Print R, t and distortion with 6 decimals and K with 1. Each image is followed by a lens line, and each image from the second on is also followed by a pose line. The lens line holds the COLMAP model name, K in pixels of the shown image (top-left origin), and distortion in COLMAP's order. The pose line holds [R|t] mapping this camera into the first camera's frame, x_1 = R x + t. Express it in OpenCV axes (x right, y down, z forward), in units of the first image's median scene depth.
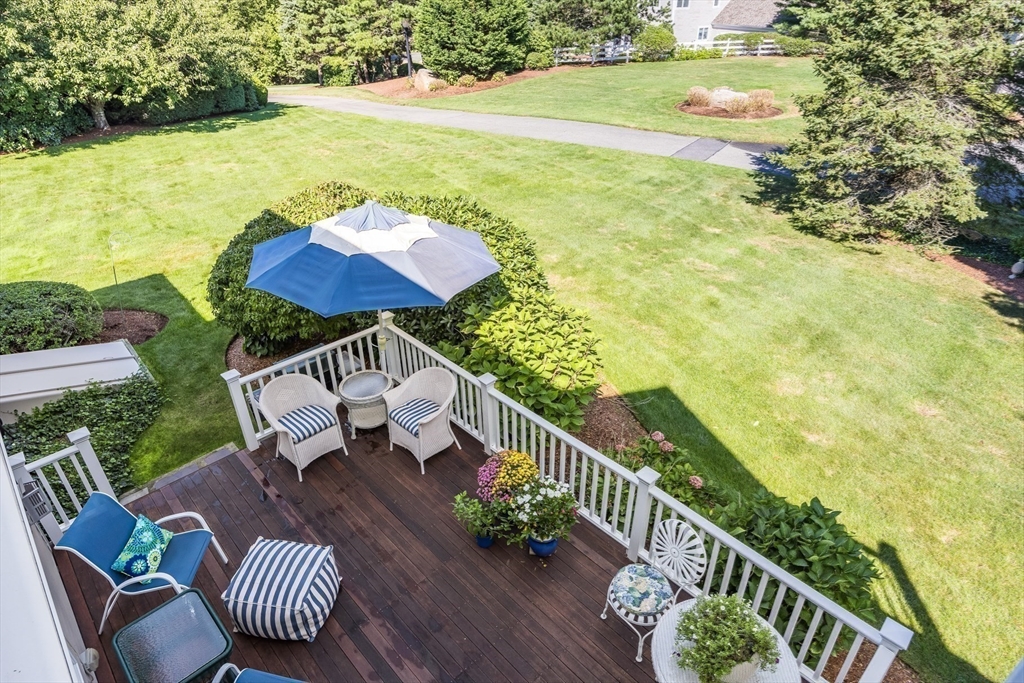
lens RADIAL K [[604.1, 0, 515.3], [0, 604.1, 343.2], [0, 0, 1]] dist [-0.009773, -0.000277]
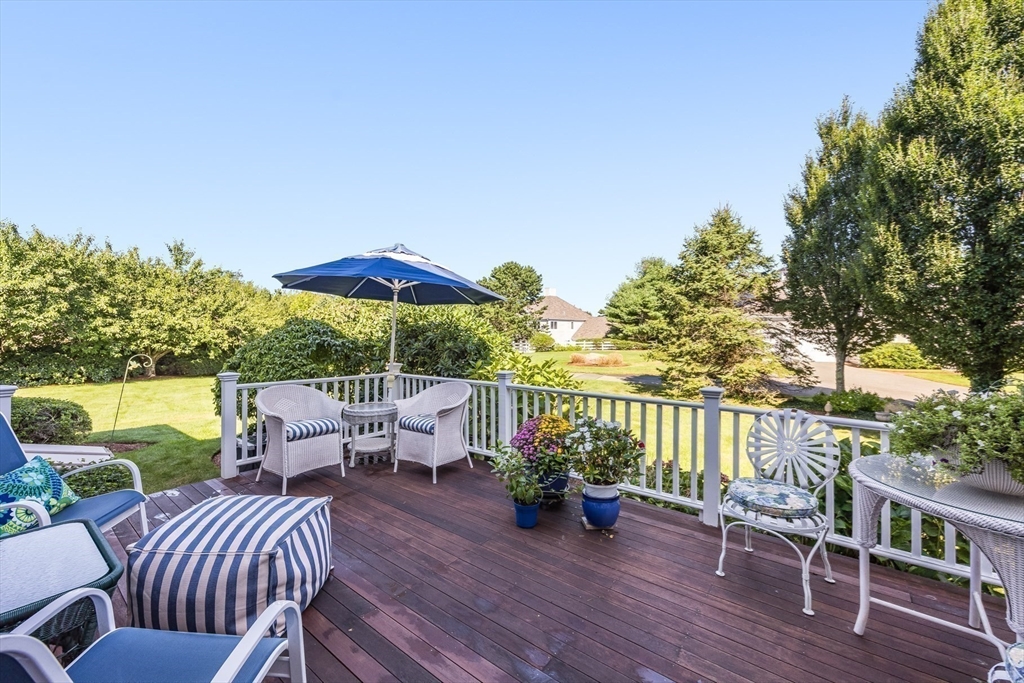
lens RADIAL K [[406.1, 0, 512.2], [0, 406.1, 332.1], [0, 0, 1]] dist [-0.004095, -0.000891]
pose [[0.988320, 0.013306, 0.151809, -0.131868], [0.067869, 0.853501, -0.516653, 0.336683], [-0.136443, 0.520922, 0.842629, 0.368269]]
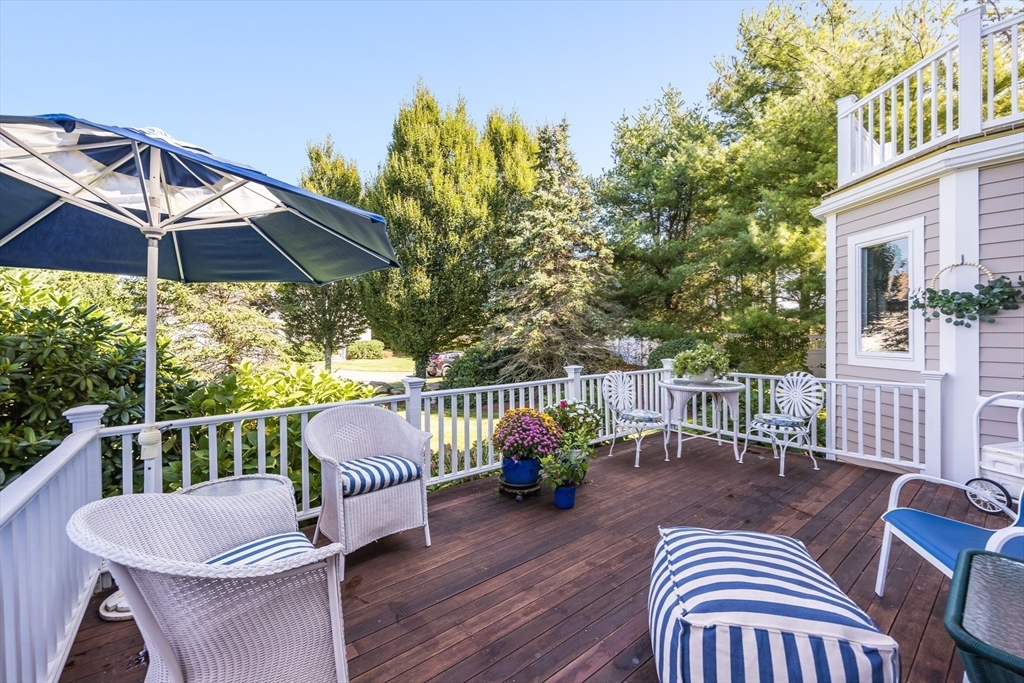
lens RADIAL K [[406.1, 0, 516.7], [0, 406.1, 338.5], [0, 0, 1]] dist [-0.004095, -0.000891]
pose [[0.096148, -0.006664, 0.995345, -0.550261], [0.526498, 0.848975, -0.045174, 0.099374], [-0.844722, 0.528390, 0.085136, 0.774614]]
